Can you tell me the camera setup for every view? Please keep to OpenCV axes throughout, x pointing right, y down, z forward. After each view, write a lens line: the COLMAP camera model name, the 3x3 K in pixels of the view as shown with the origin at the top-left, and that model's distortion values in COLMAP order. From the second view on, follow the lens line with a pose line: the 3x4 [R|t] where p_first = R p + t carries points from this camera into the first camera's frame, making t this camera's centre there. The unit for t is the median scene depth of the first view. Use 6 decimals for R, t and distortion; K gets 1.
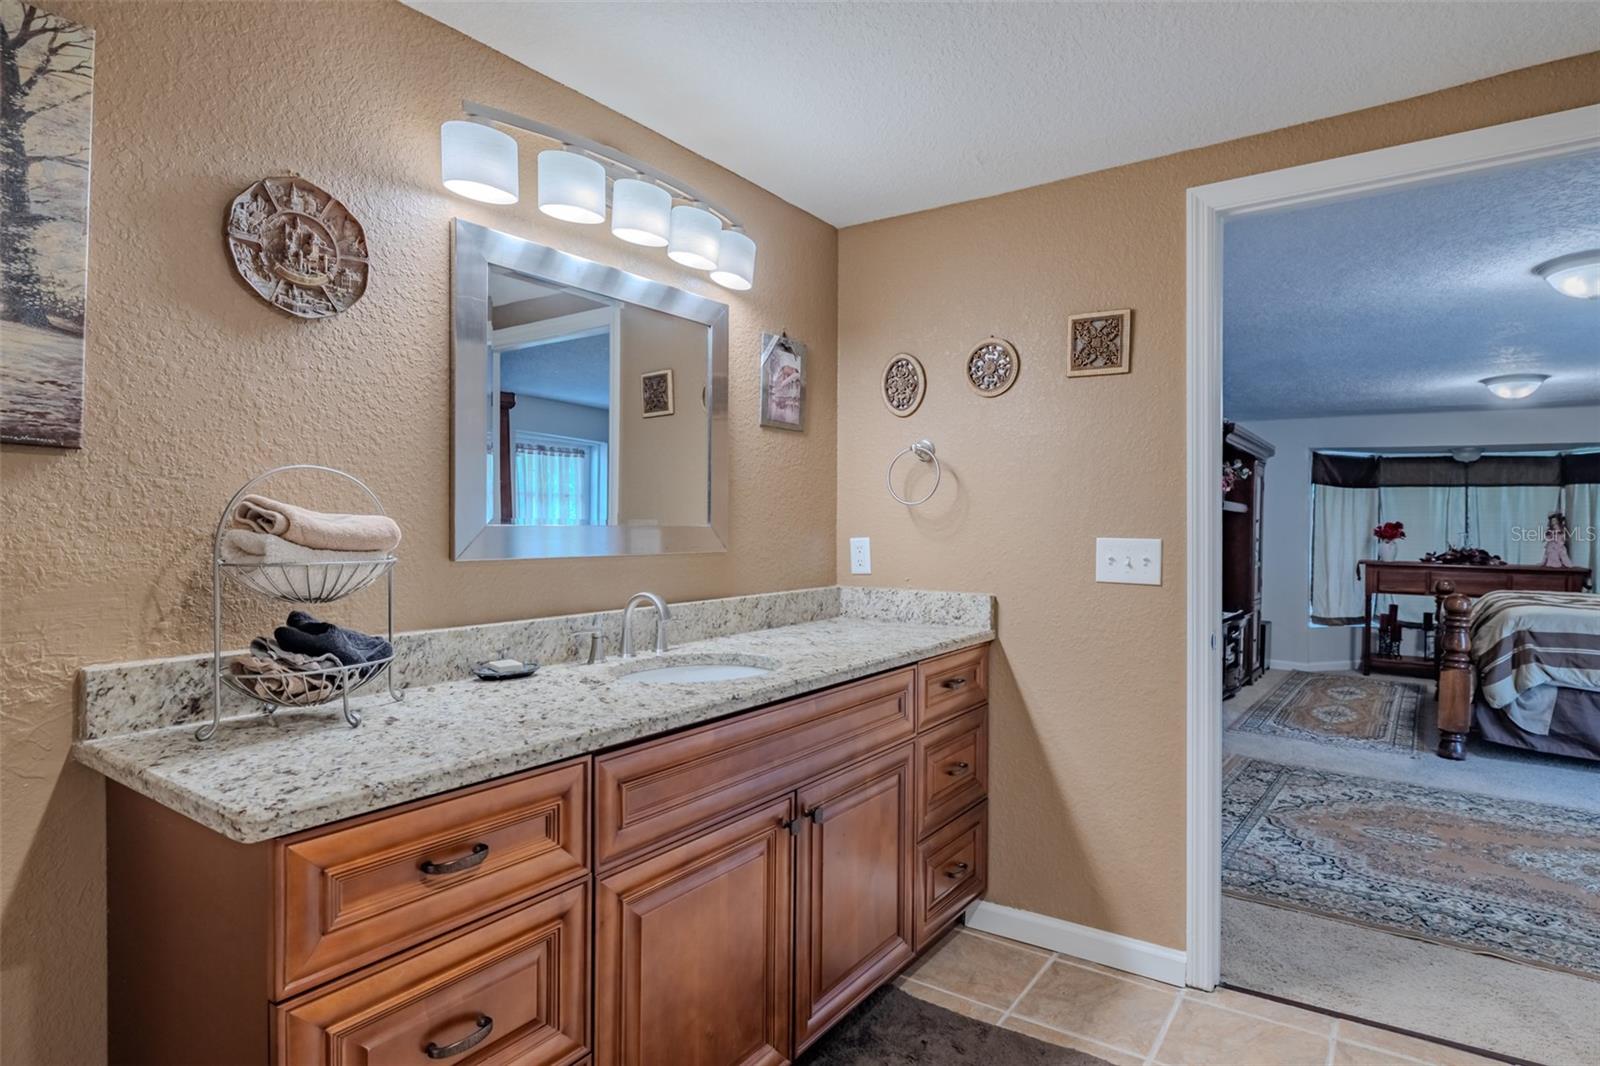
lens RADIAL K [[858.9, 0, 808.3], [0, 858.9, 523.6], [0, 0, 1]] dist [-0.002850, 0.001470]
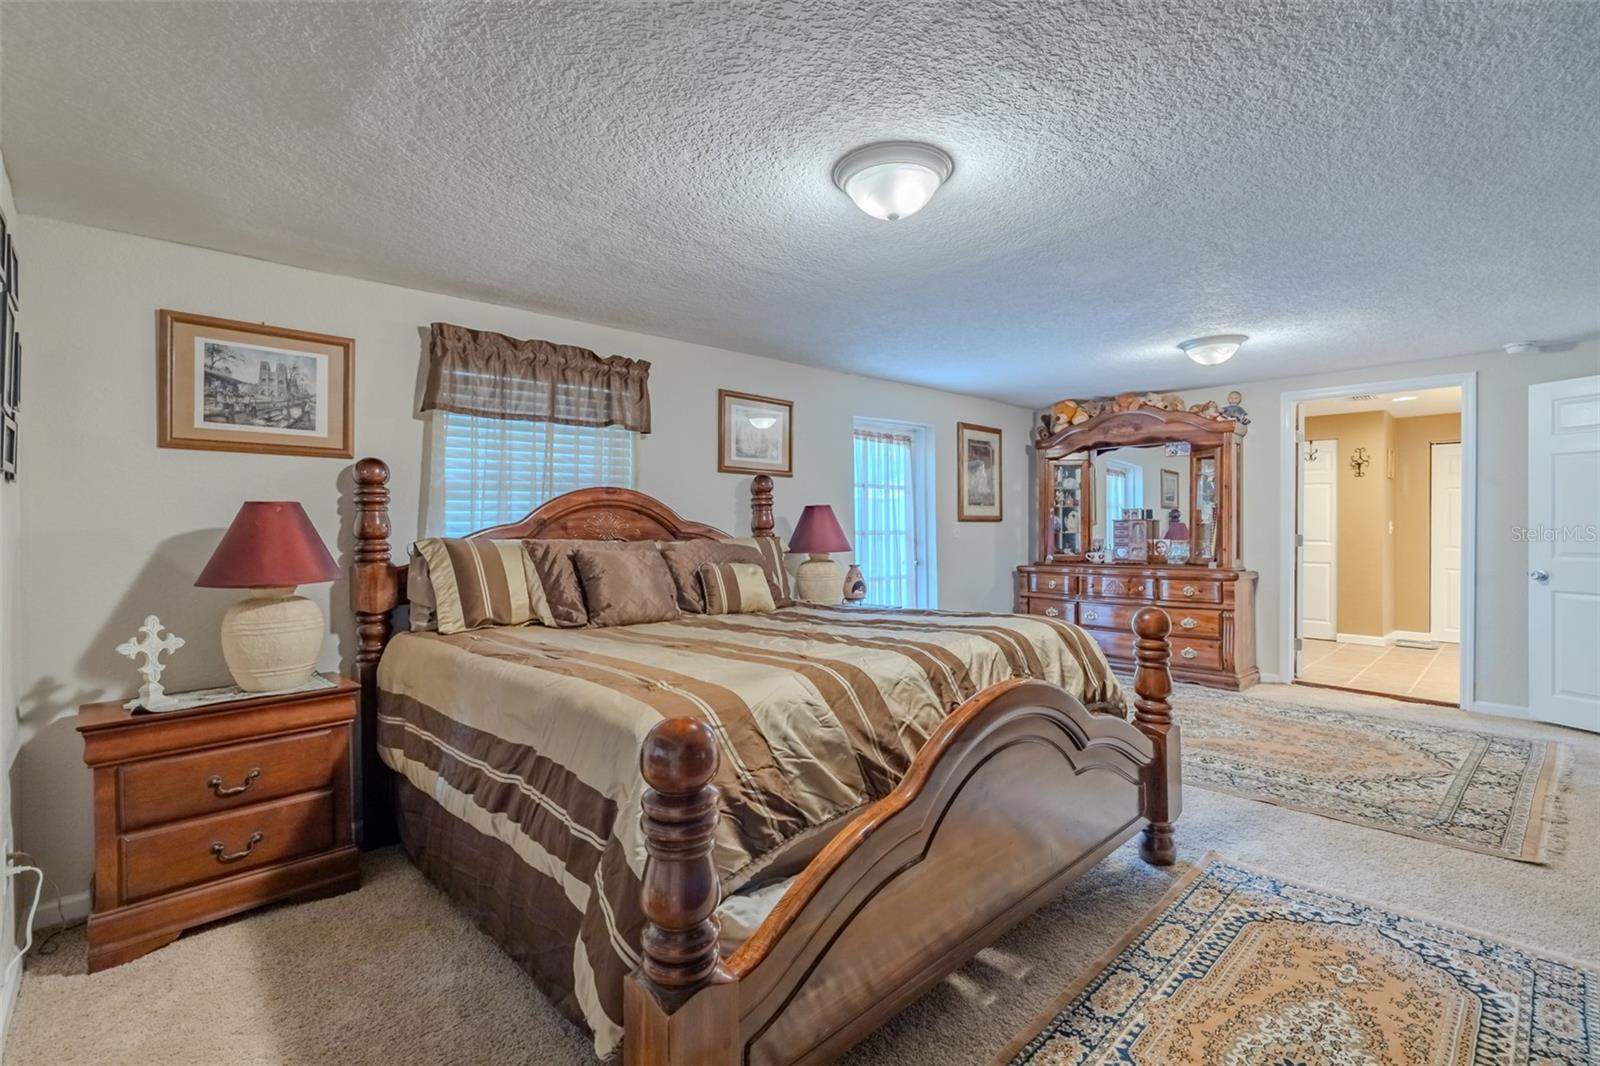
lens RADIAL K [[748.9, 0, 790.3], [0, 748.9, 519.8], [0, 0, 1]] dist [-0.001234, -0.000778]
pose [[-0.983659, -0.008383, 0.179846, 0.967209], [-0.008510, 0.999964, 0.000065, 0.018634], [-0.179840, -0.001467, -0.983695, 1.684854]]
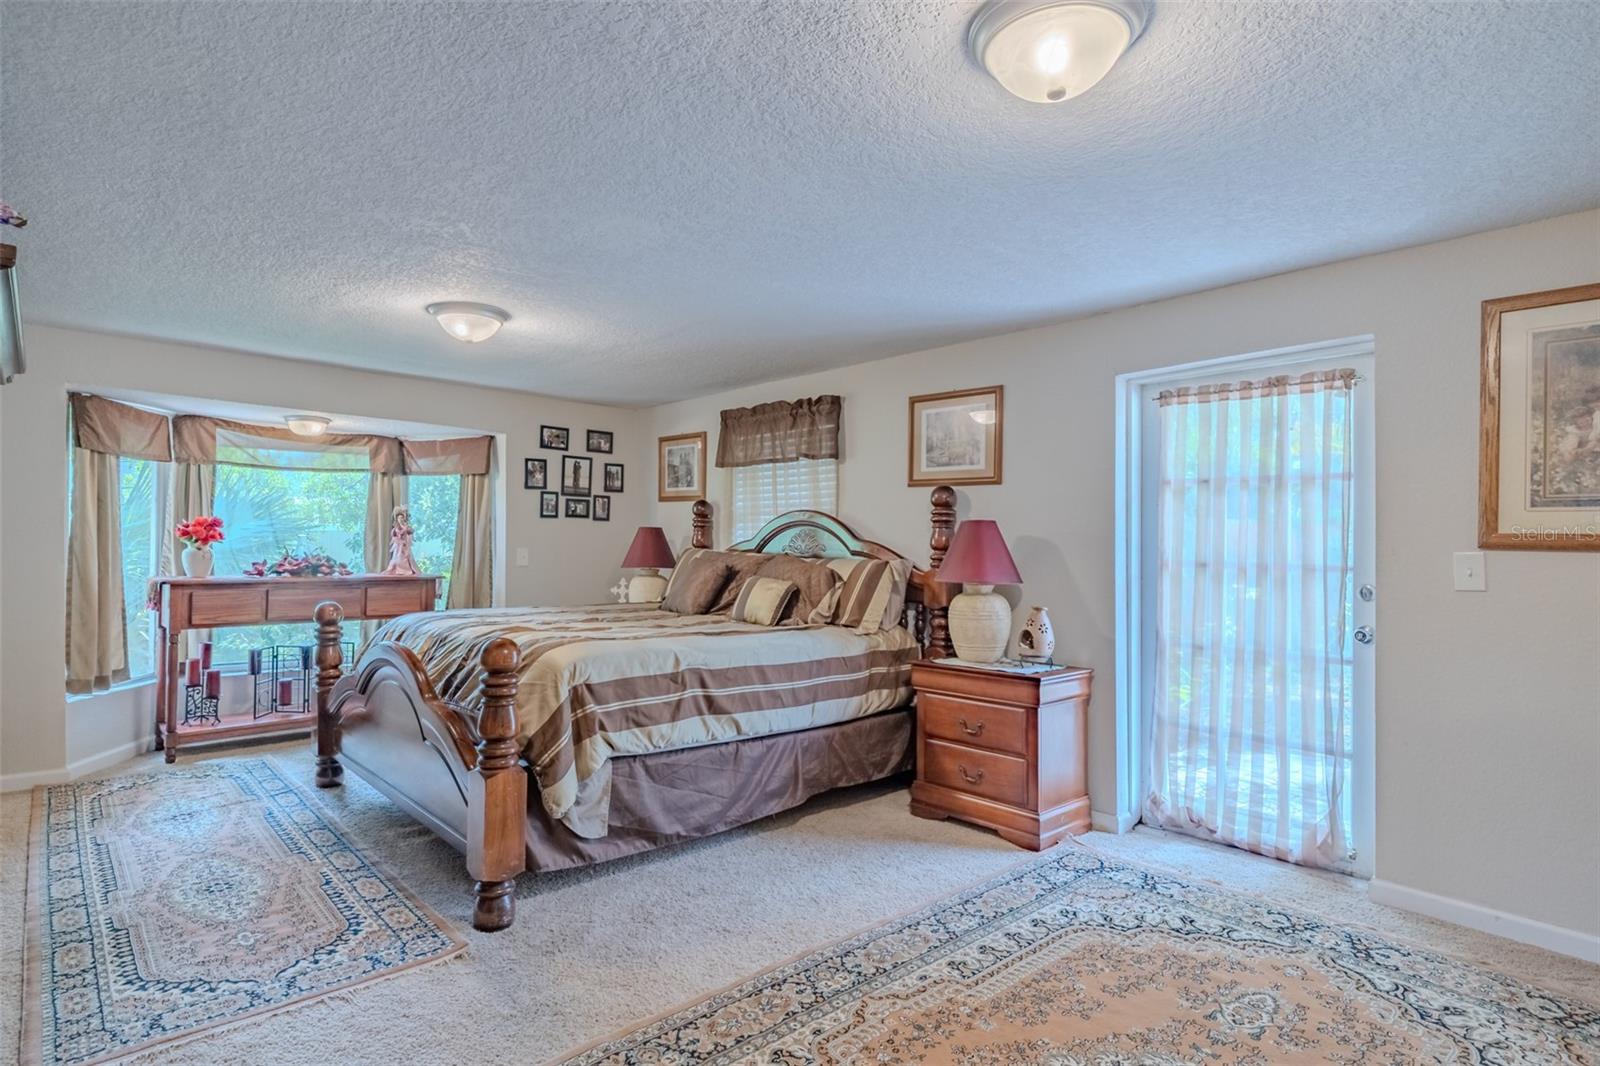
lens RADIAL K [[858.9, 0, 801.3], [0, 858.9, 527.3], [0, 0, 1]] dist [-0.002850, 0.001470]
pose [[0.219379, -0.003872, 0.975632, 0.241546], [-0.002212, 0.999988, 0.004466, 0.002724], [-0.975637, -0.003138, 0.219368, 0.702090]]
